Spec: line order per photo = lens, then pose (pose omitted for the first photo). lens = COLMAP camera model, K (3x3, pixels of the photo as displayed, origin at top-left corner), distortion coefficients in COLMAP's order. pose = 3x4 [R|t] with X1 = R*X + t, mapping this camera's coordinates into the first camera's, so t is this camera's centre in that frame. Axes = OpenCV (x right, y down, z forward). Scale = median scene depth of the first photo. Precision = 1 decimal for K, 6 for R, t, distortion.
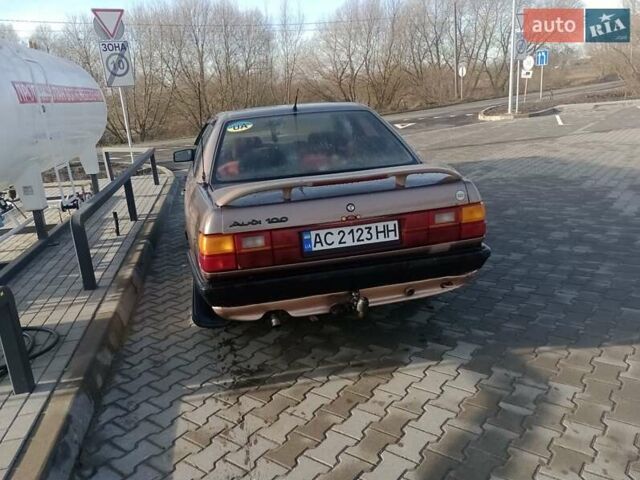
lens RADIAL K [[561.2, 0, 316.1], [0, 561.2, 241.2], [0, 0, 1]] dist [0.044787, -0.002714]
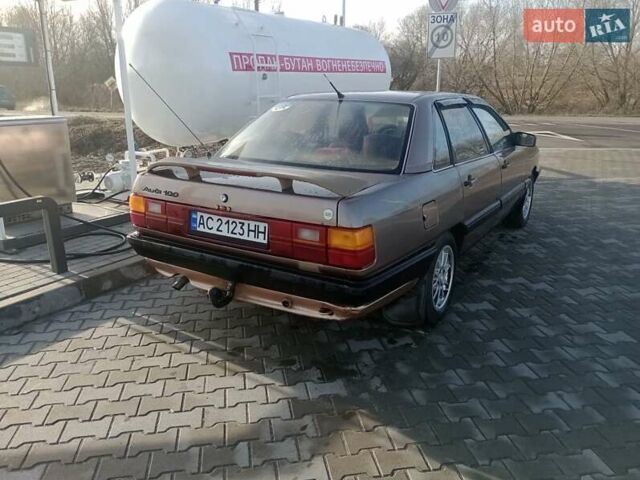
lens RADIAL K [[561.2, 0, 316.9], [0, 561.2, 240.8], [0, 0, 1]] dist [0.044787, -0.002714]
pose [[0.705952, 0.269642, -0.654923, 0.833771], [-0.233690, 0.961588, 0.144003, -0.165543], [0.668596, 0.051390, 0.741848, 0.357829]]
